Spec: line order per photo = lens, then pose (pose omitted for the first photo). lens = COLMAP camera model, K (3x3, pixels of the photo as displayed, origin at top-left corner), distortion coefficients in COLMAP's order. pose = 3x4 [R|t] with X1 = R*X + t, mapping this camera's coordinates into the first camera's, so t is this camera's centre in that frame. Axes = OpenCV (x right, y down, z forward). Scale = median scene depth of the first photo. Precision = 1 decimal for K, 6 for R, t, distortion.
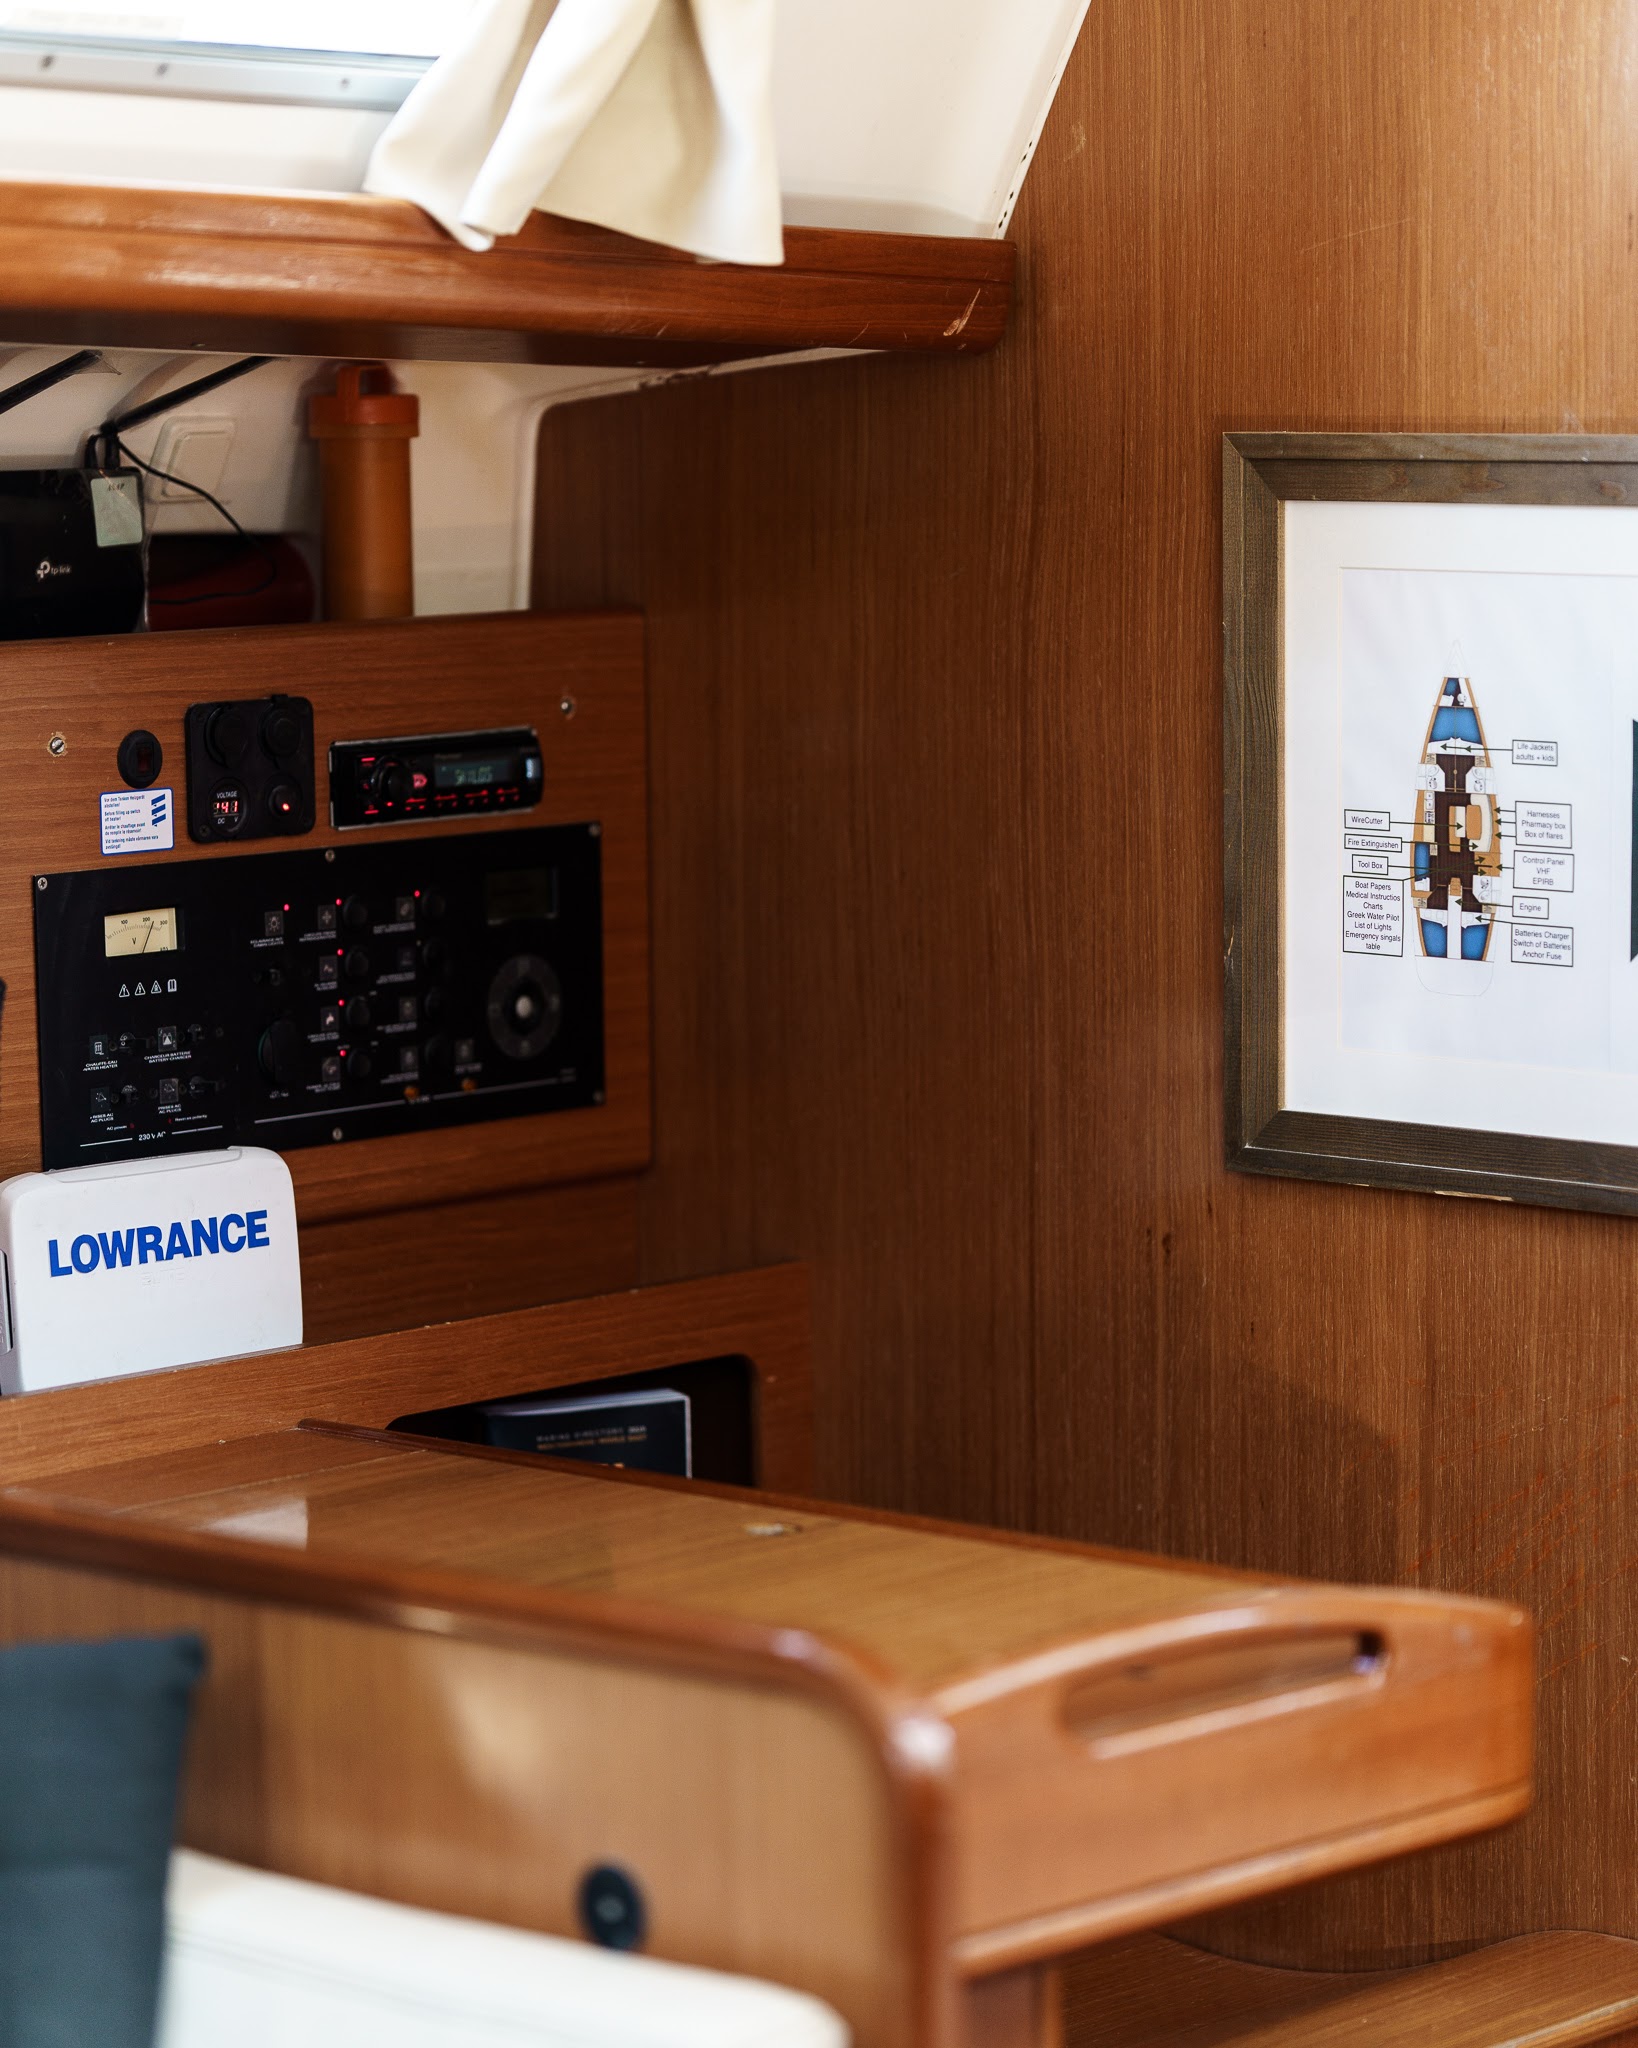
lens RADIAL K [[6618.9, 0, 819.0], [0, 6618.9, 1024.0], [0, 0, 1]] dist [0.071118, 2.274738]
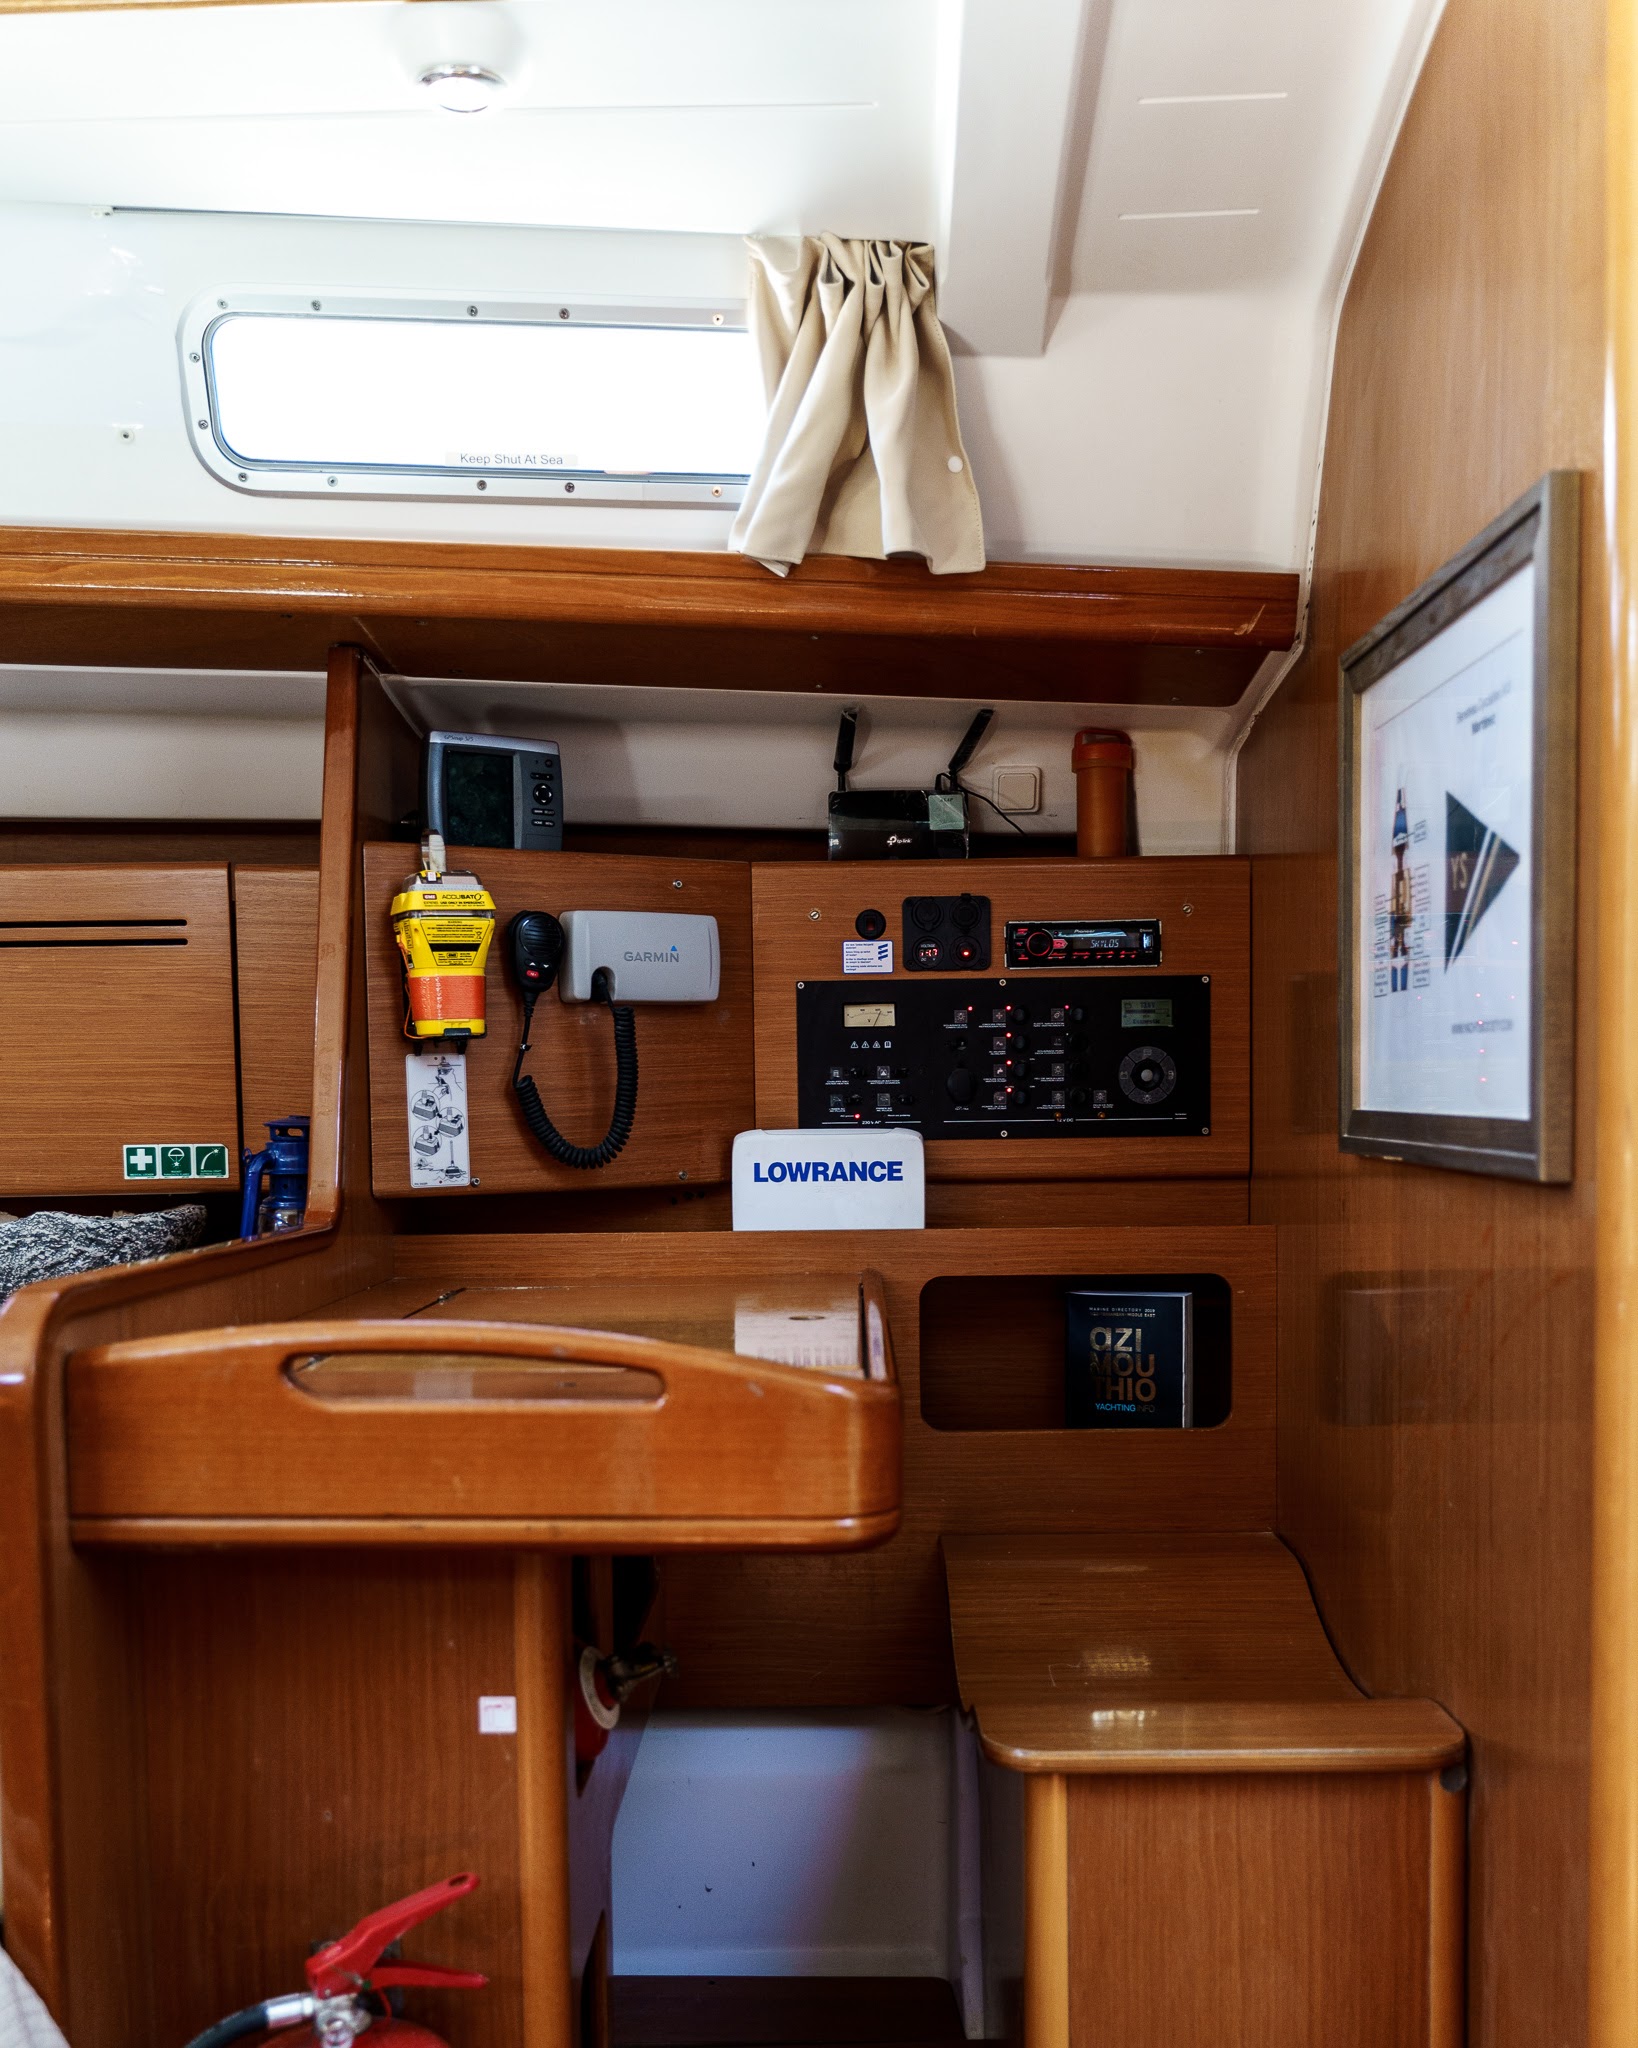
lens RADIAL K [[1990.6, 0, 816.2], [0, 1990.6, 1217.0], [0, 0, 1]] dist [0.002364, 0.002316]
pose [[0.658032, 0.050353, -0.751304, 0.322388], [-0.078987, 0.996873, -0.002369, 0.046736], [0.748835, 0.060902, 0.659952, 0.609336]]
